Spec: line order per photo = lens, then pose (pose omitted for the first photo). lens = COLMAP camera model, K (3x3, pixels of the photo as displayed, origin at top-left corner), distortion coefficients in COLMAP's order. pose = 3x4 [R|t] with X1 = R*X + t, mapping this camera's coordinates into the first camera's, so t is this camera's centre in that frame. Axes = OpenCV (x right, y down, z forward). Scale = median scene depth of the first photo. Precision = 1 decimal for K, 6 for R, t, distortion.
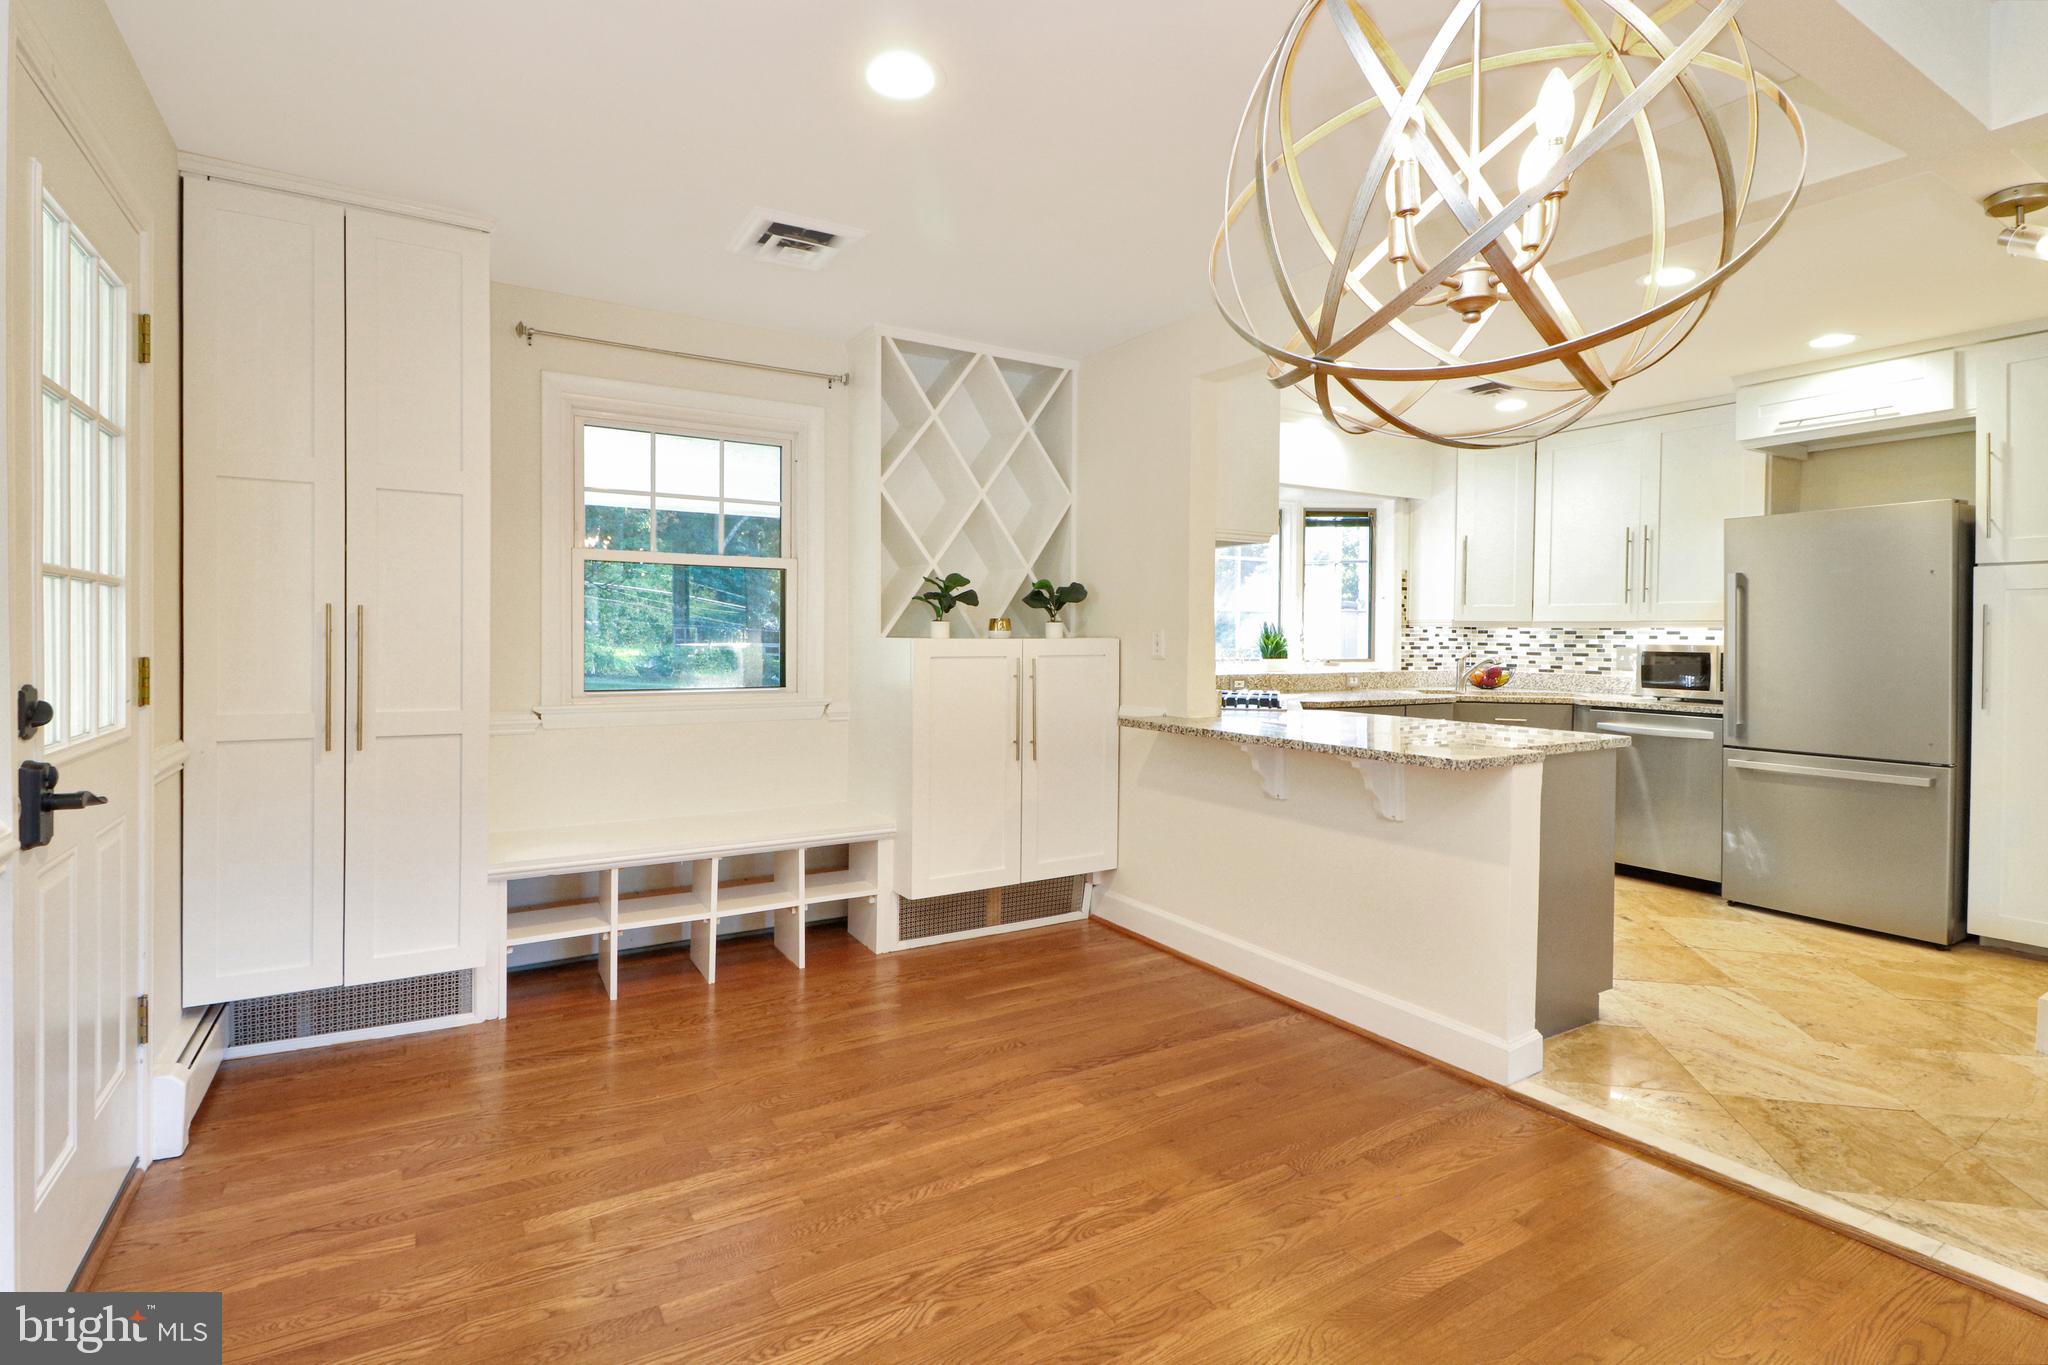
lens RADIAL K [[919.5, 0, 1052.9], [0, 919.5, 650.0], [0, 0, 1]] dist [0.003118, -0.011587]
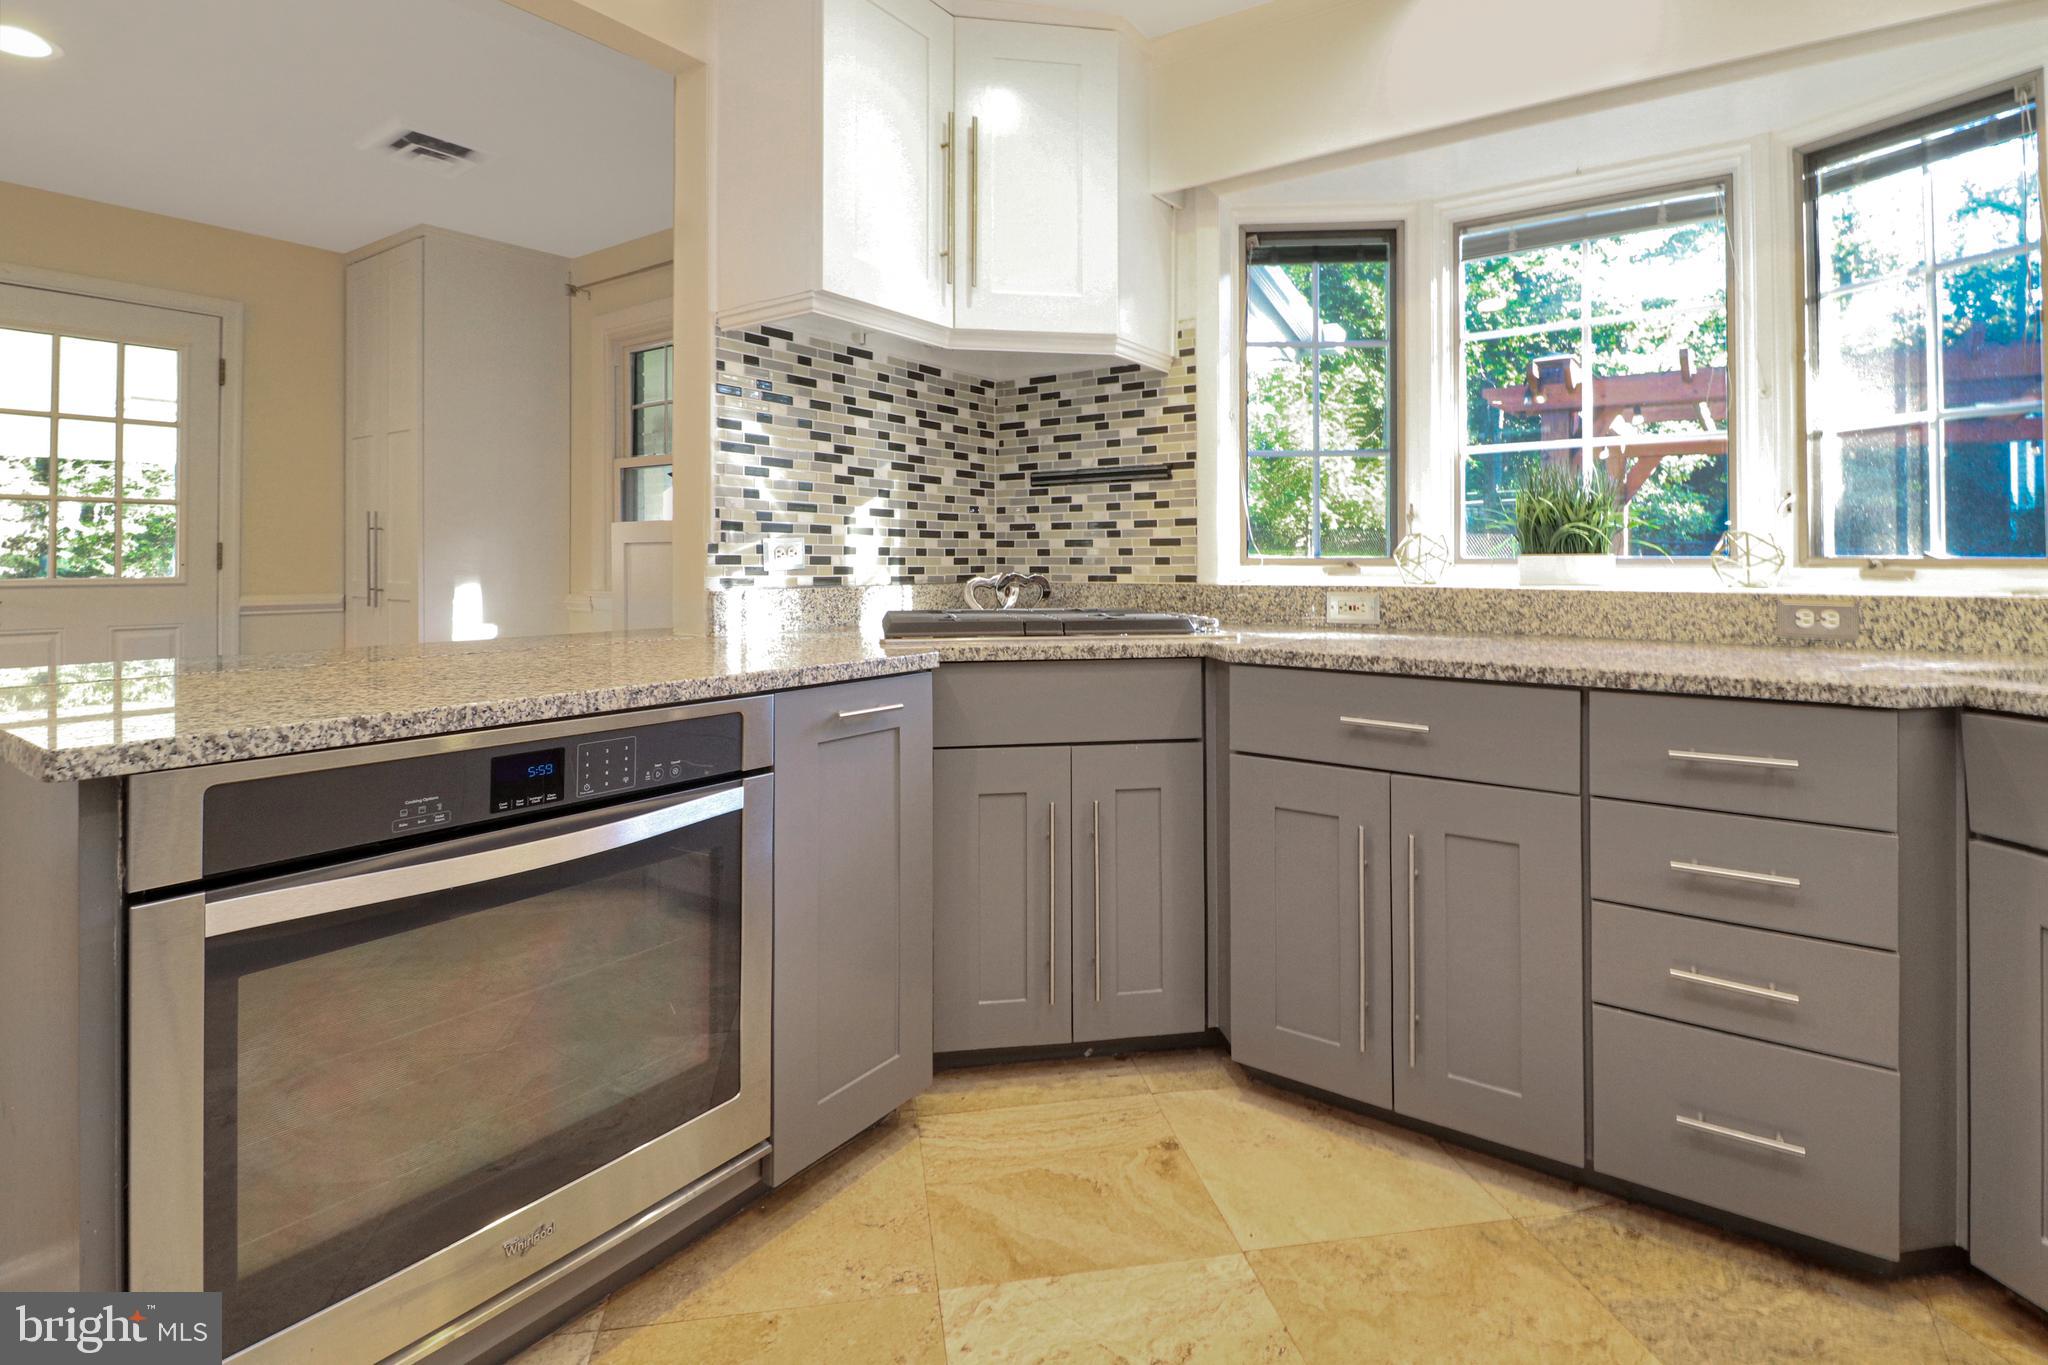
lens RADIAL K [[982.0, 0, 1015.8], [0, 982.0, 561.3], [0, 0, 1]] dist [-0.012426, -0.000670]
pose [[0.414490, -0.006010, -0.910034, 0.813919], [-0.011051, 0.999871, -0.011637, 0.029830], [0.909987, 0.014880, 0.414371, 0.923240]]
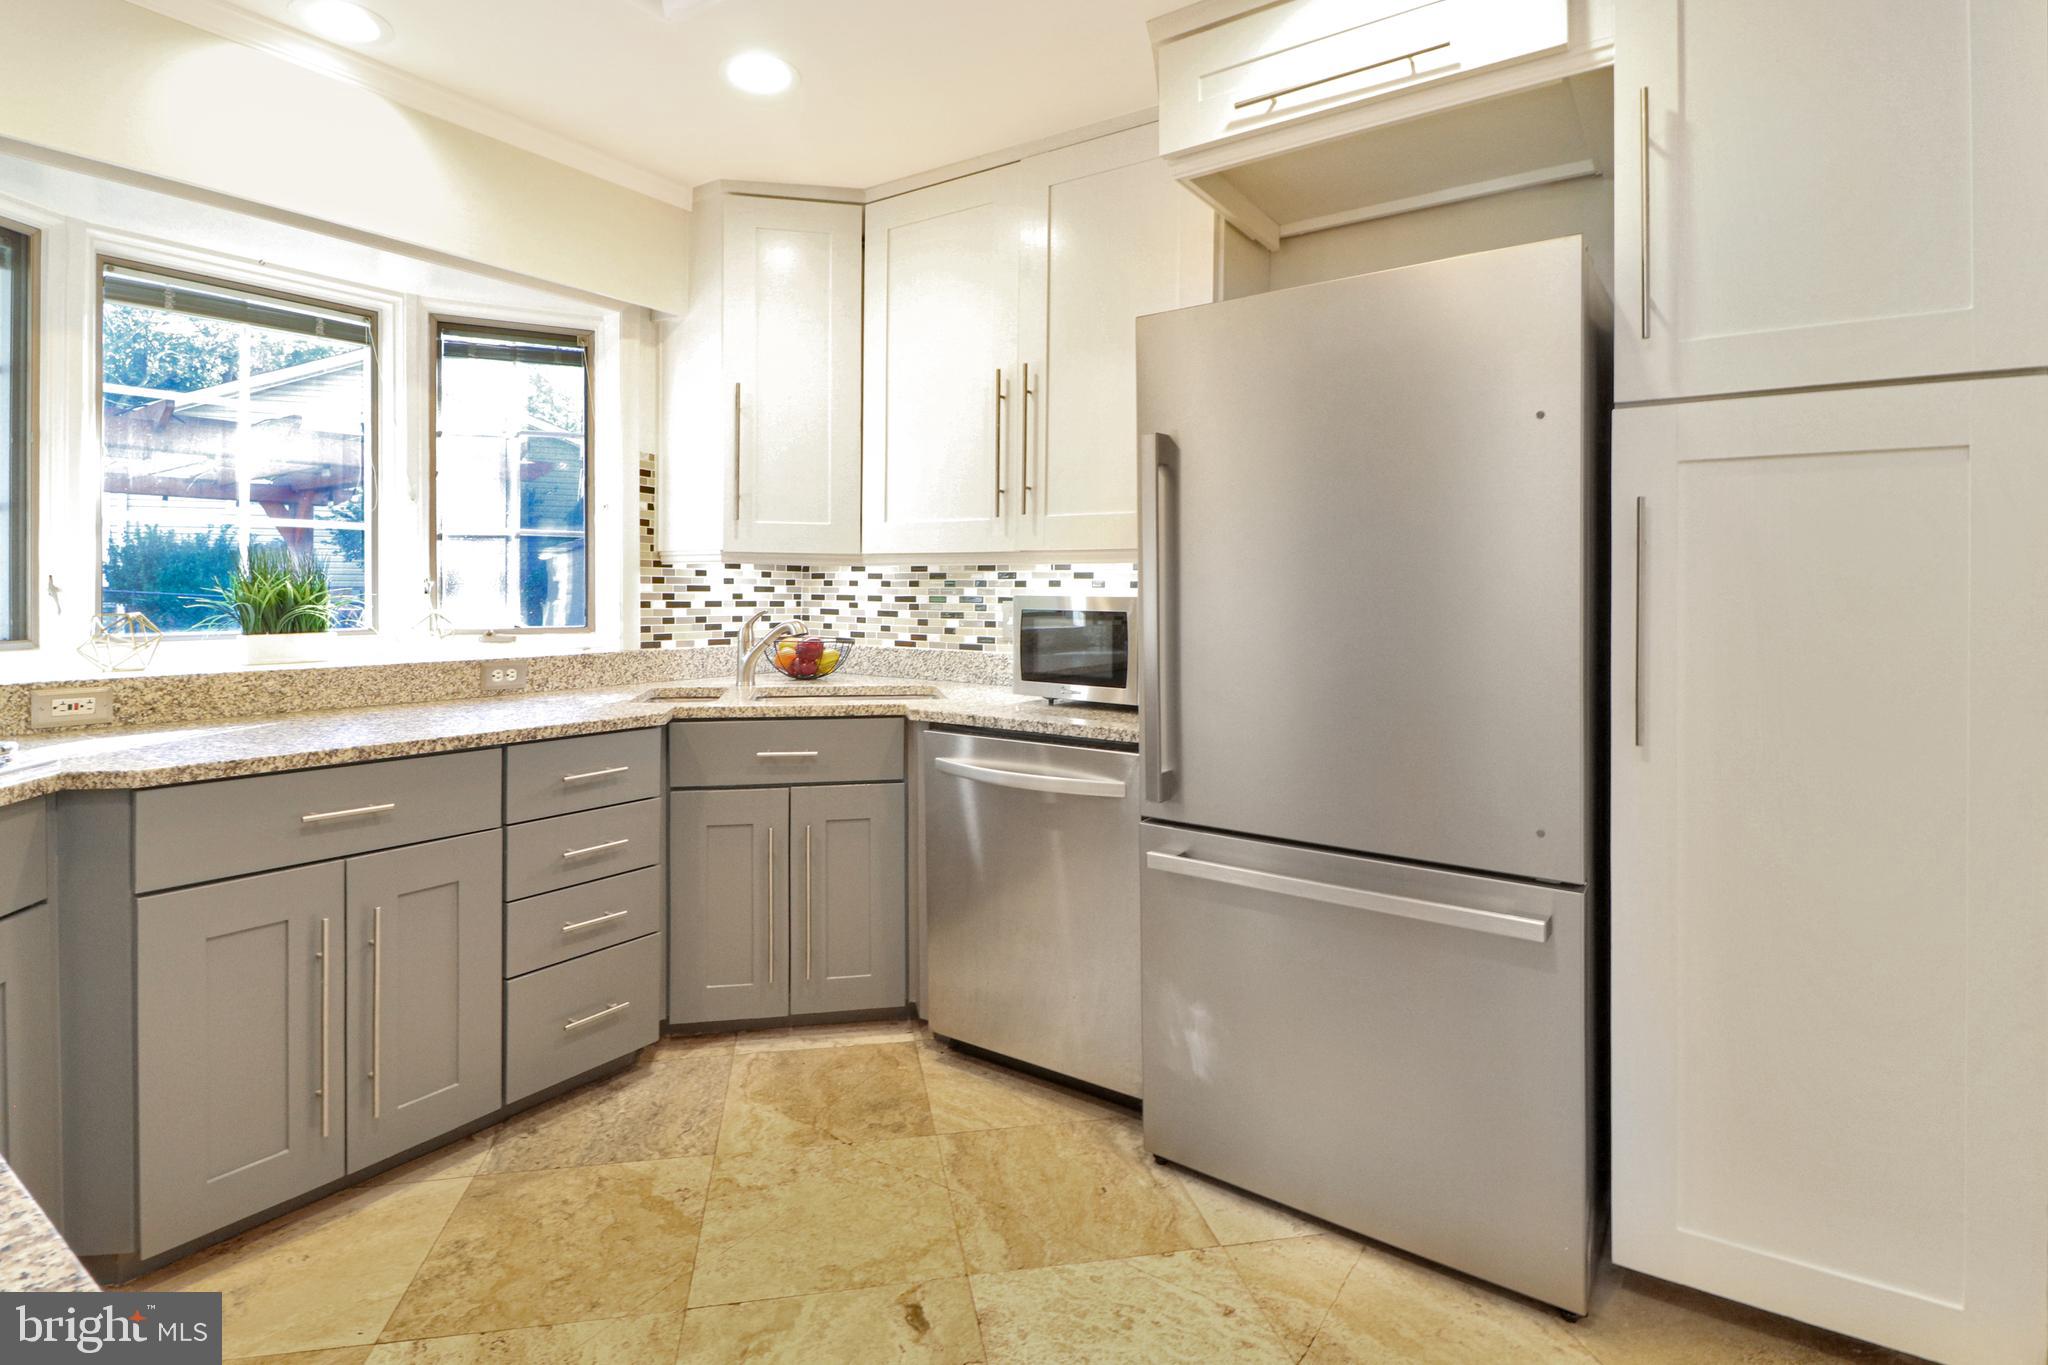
lens RADIAL K [[992.4, 0, 1008.0], [0, 992.4, 605.7], [0, 0, 1]] dist [-0.001020, -0.000811]
pose [[0.904010, -0.009284, 0.427410, 0.531504], [0.007856, 0.999956, 0.005105, -0.005499], [-0.427439, -0.001257, 0.904043, 0.670746]]
